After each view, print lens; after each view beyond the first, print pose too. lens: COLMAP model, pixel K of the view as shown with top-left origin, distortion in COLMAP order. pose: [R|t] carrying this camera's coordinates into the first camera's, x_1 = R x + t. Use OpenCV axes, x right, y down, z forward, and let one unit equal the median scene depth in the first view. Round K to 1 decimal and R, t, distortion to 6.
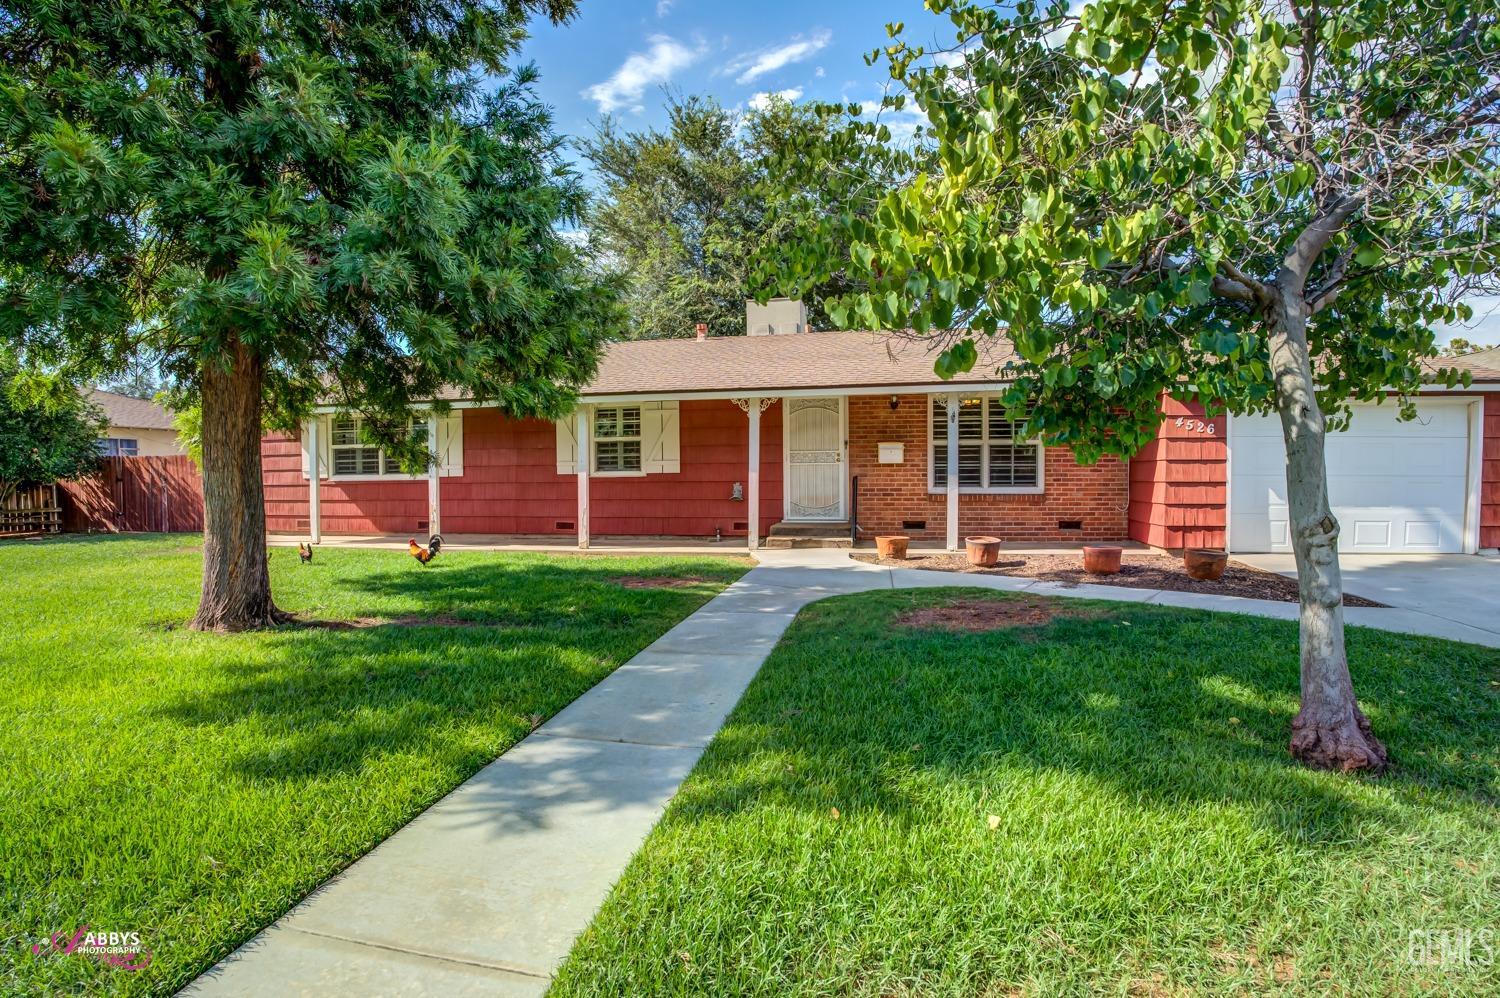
lens RADIAL K [[718.2, 0, 788.9], [0, 718.2, 503.2], [0, 0, 1]] dist [-0.097180, 0.022897]
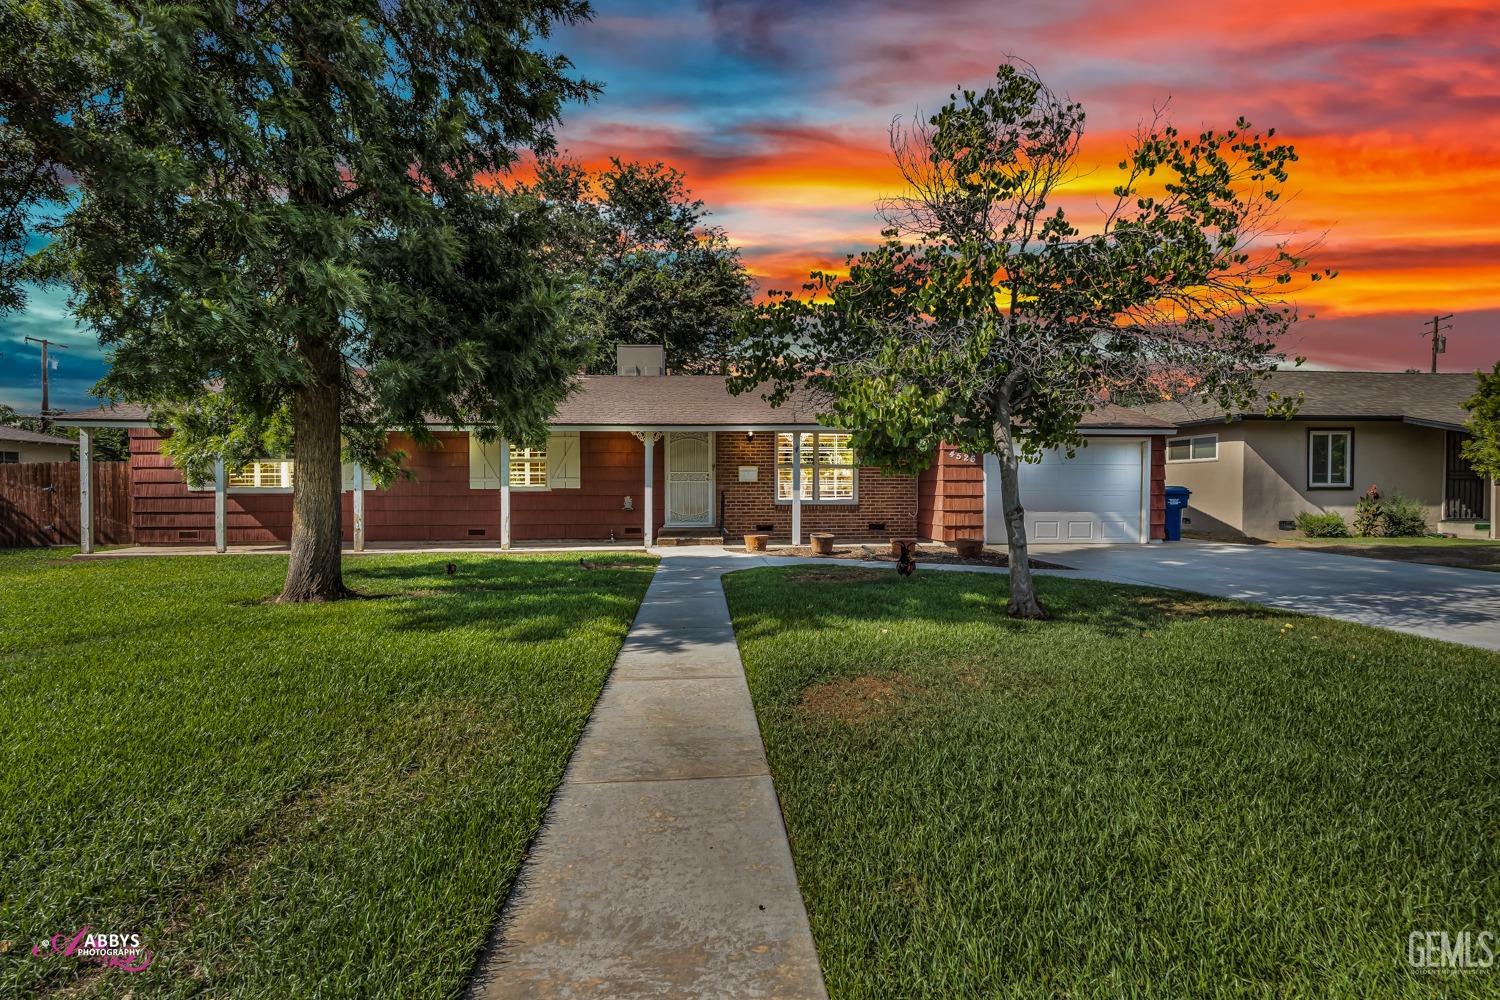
lens RADIAL K [[693.3, 0, 752.5], [0, 693.3, 499.1], [0, 0, 1]] dist [0.026244, -0.000456]
pose [[0.974561, 0.000744, 0.224121, -0.140283], [0.005865, 0.999567, -0.028820, 0.013923], [-0.224045, 0.029402, 0.974135, -0.260818]]
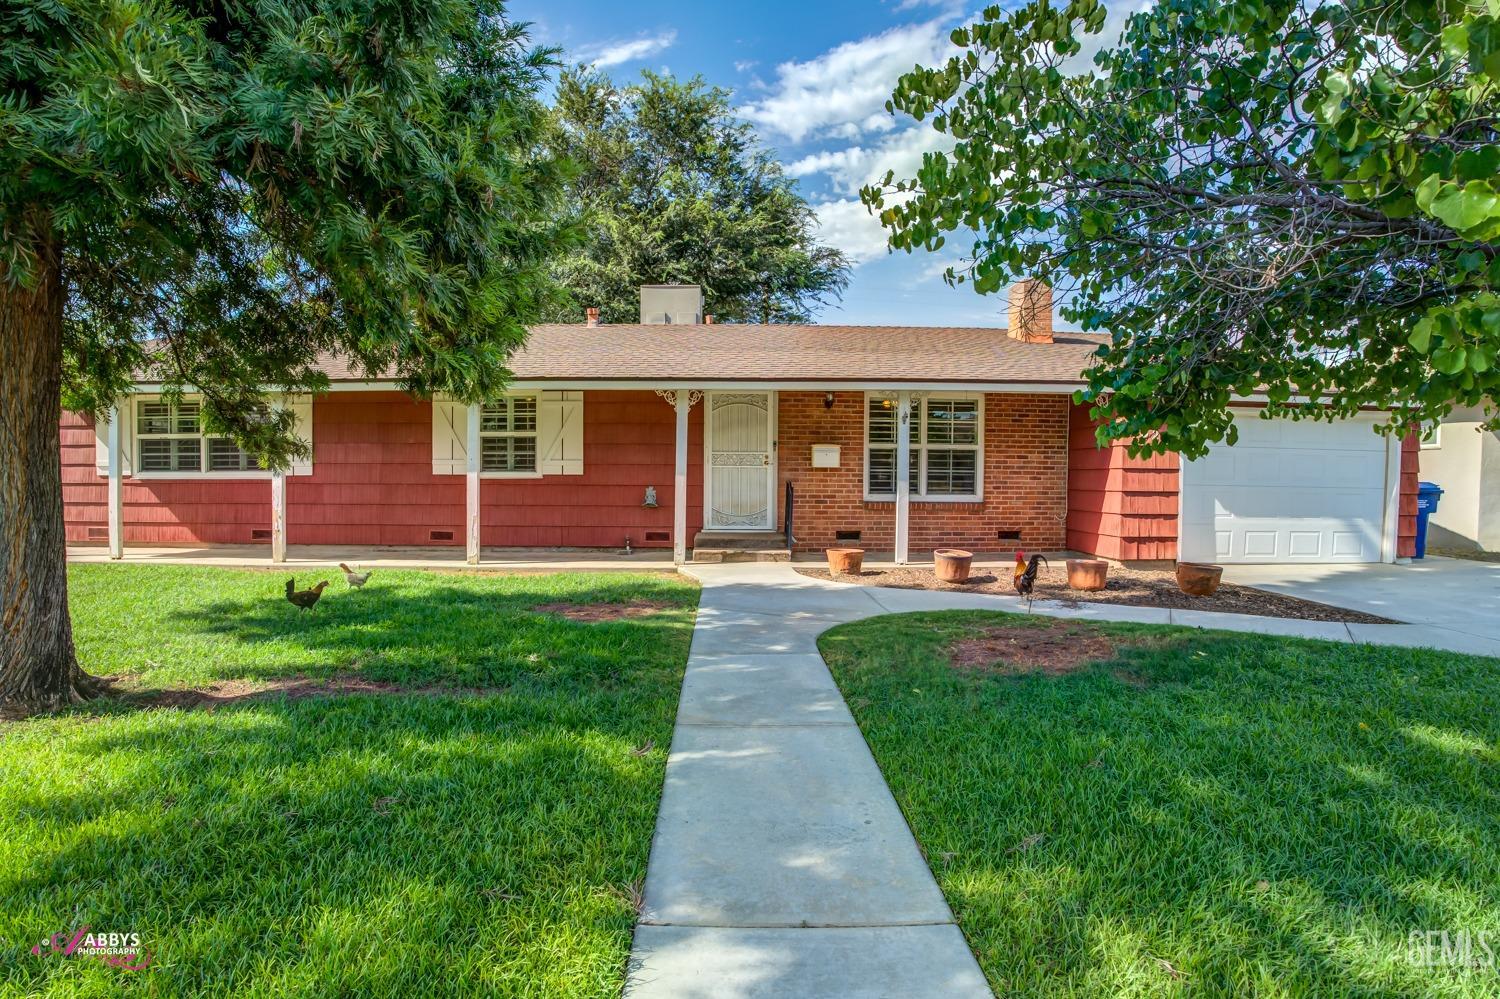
lens RADIAL K [[714.8, 0, 756.1], [0, 714.8, 498.0], [0, 0, 1]] dist [-0.099484, 0.020256]
pose [[0.982687, 0.007960, 0.185101, -0.113391], [-0.005705, 0.999903, -0.012715, -0.004985], [-0.185184, 0.011439, 0.982637, 0.126767]]
